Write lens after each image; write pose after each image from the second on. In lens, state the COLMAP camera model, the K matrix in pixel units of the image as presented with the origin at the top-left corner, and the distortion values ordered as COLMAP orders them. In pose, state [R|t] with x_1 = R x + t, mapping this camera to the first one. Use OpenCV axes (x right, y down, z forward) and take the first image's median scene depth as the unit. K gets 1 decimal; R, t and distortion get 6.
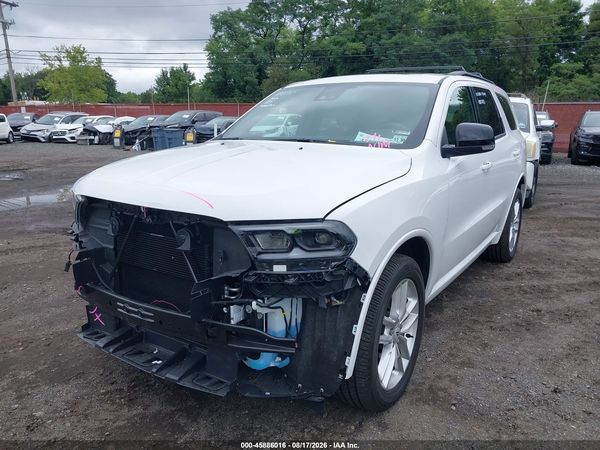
lens RADIAL K [[486.2, 0, 317.3], [0, 486.2, 224.6], [0, 0, 1]] dist [0.004353, -0.000977]
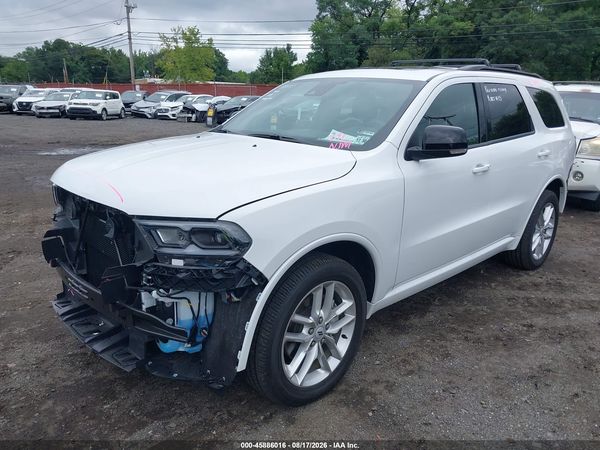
lens RADIAL K [[486.2, 0, 317.3], [0, 486.2, 224.6], [0, 0, 1]] dist [0.004353, -0.000977]
pose [[0.977239, 0.074079, -0.198786, 0.202650], [-0.066538, 0.996797, 0.044361, -0.028771], [0.201436, -0.030124, 0.979038, 0.005574]]
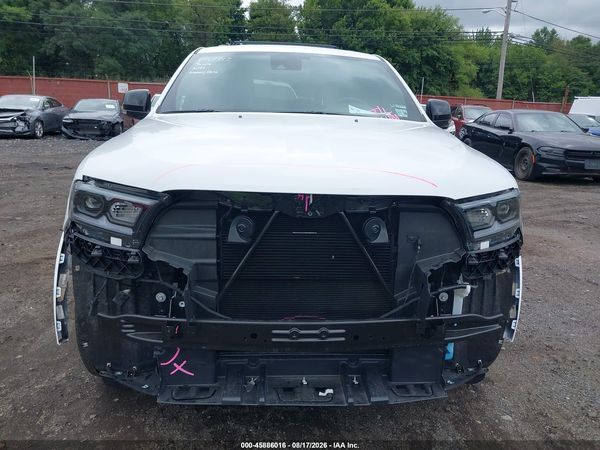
lens RADIAL K [[475.5, 0, 318.5], [0, 475.5, 225.8], [0, 0, 1]] dist [-0.001934, -0.003019]
pose [[0.798518, -0.129319, 0.587916, -0.407996], [0.104994, 0.991602, 0.075510, -0.023564], [-0.592744, 0.001431, 0.805390, 0.209938]]
